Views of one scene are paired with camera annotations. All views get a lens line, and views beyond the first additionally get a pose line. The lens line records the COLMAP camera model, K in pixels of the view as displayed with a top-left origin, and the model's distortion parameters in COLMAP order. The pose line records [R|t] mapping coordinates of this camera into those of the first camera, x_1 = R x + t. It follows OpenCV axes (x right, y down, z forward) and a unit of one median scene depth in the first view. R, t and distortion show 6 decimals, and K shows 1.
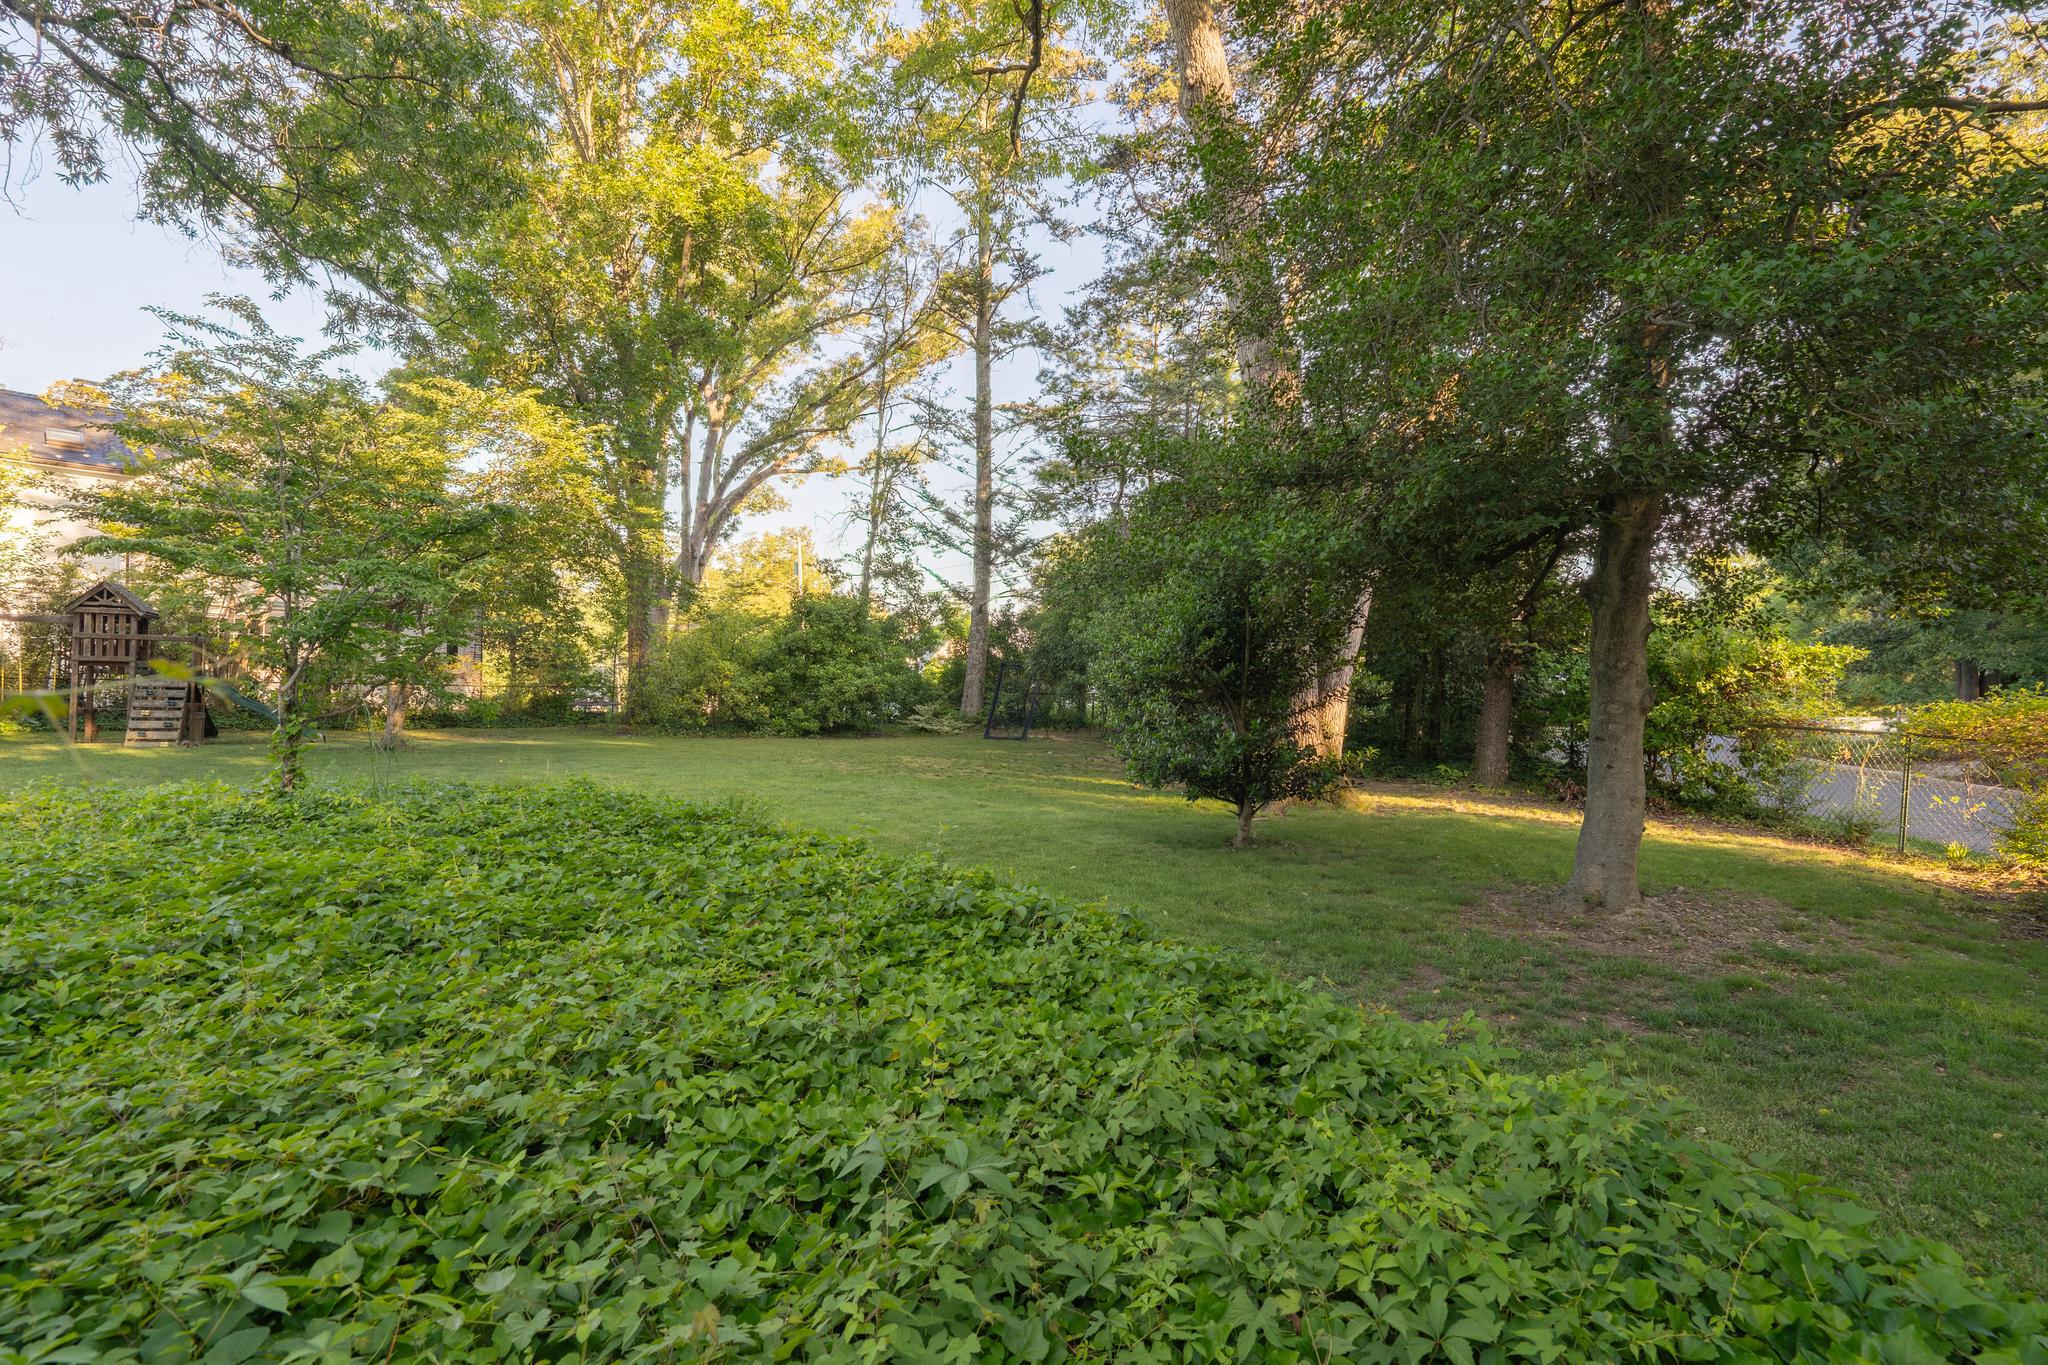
lens RADIAL K [[950.3, 0, 1024.0], [0, 950.3, 682.5], [0, 0, 1]] dist [0.000369, 0.000047]
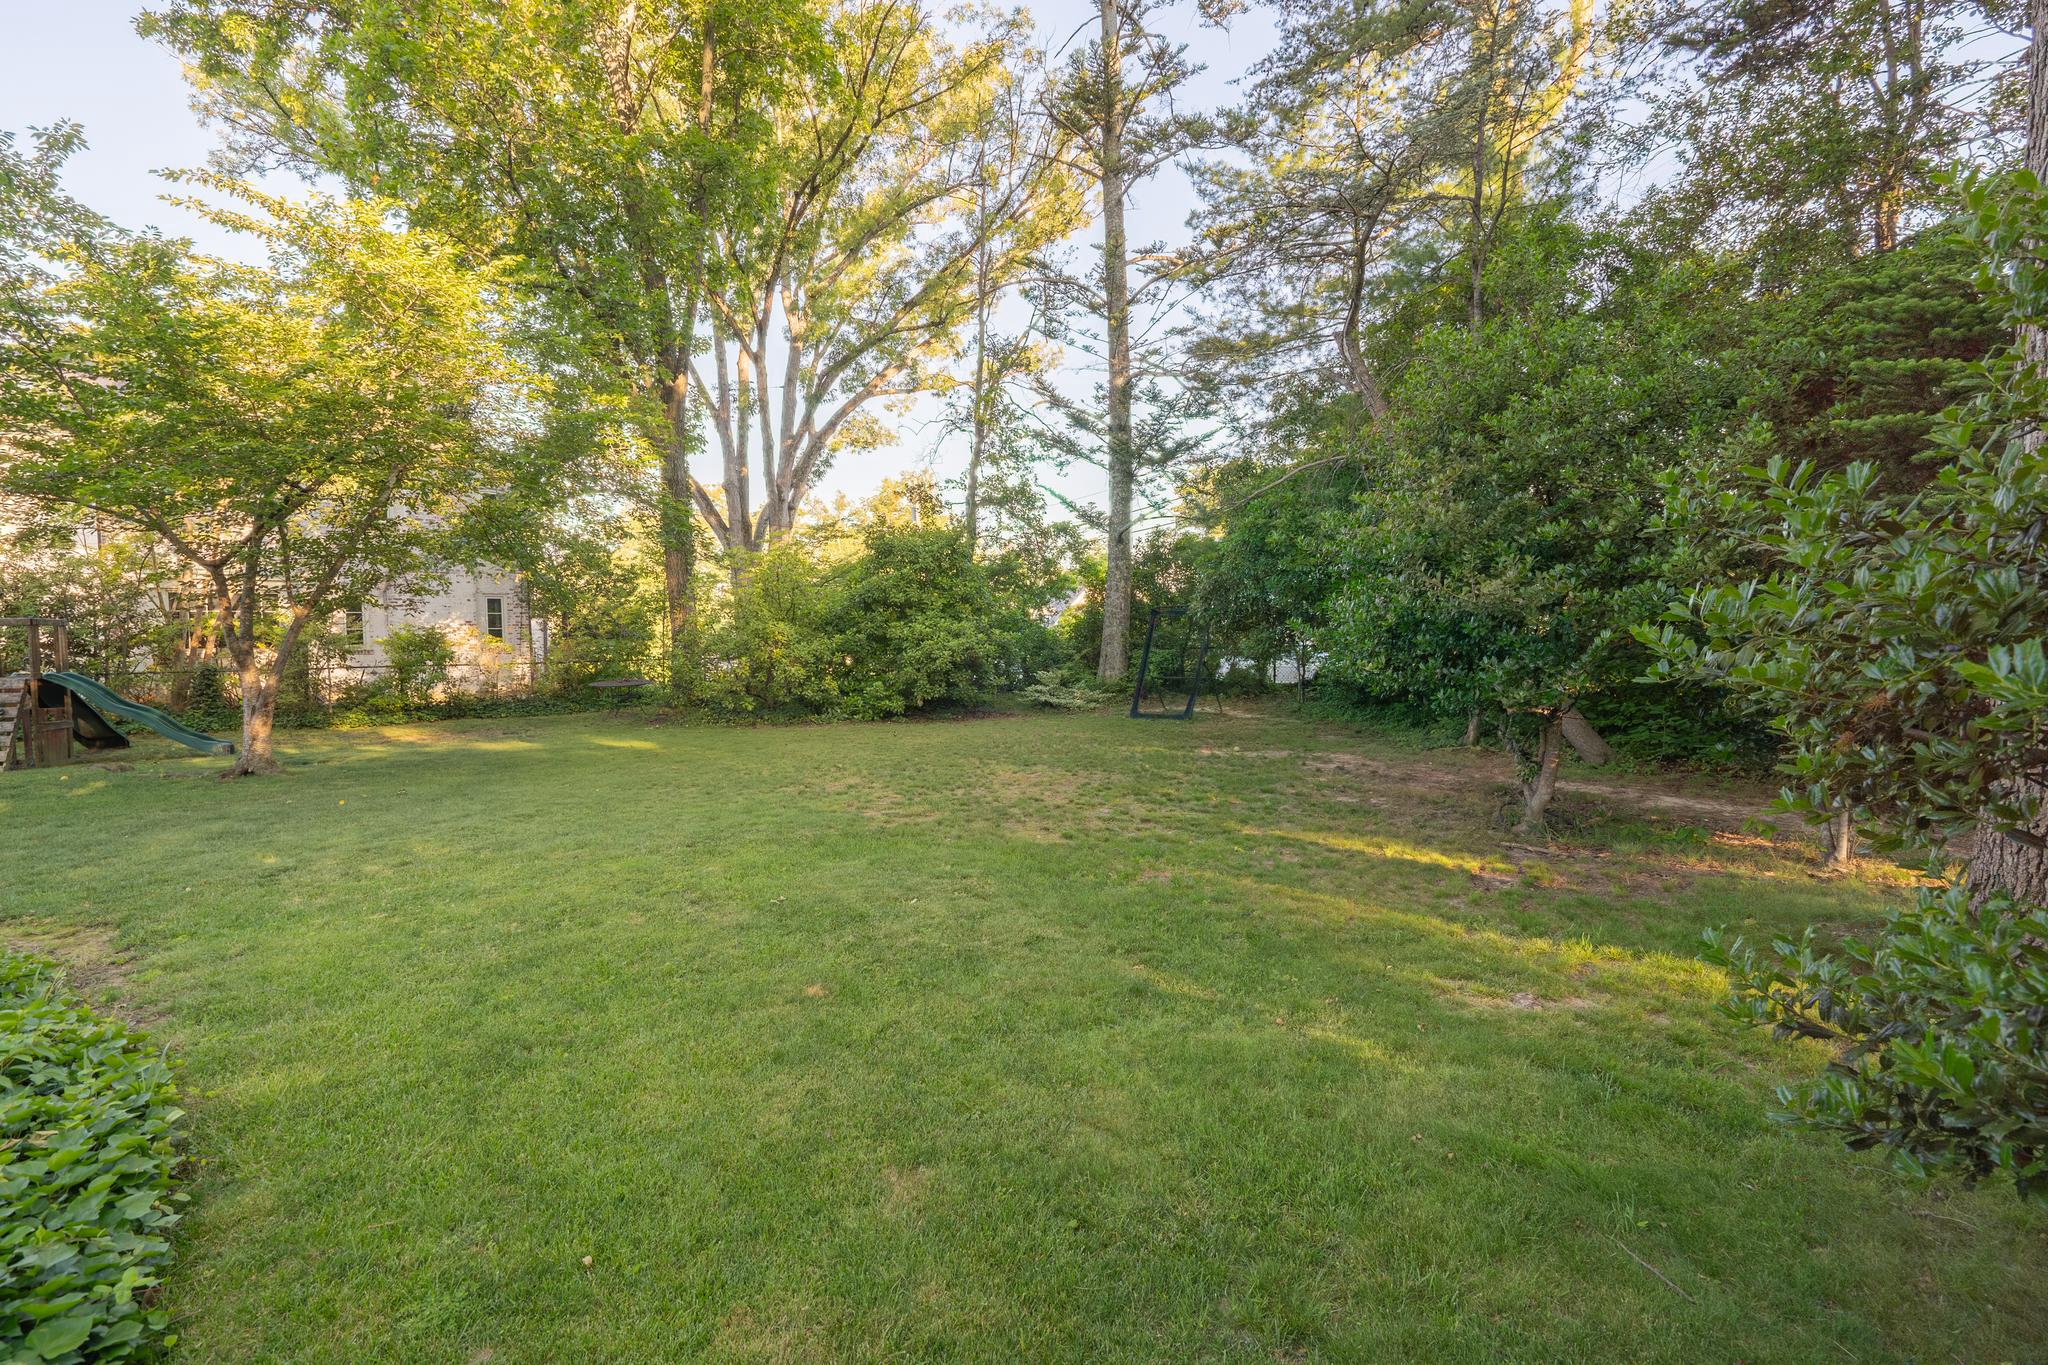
lens RADIAL K [[937.4, 0, 1024.0], [0, 937.4, 682.5], [0, 0, 1]] dist [-0.001213, -0.000173]
pose [[0.987808, -0.028589, -0.153030, -0.010703], [0.036812, 0.998011, 0.051178, -0.004511], [0.151263, -0.056187, 0.986895, 0.247279]]
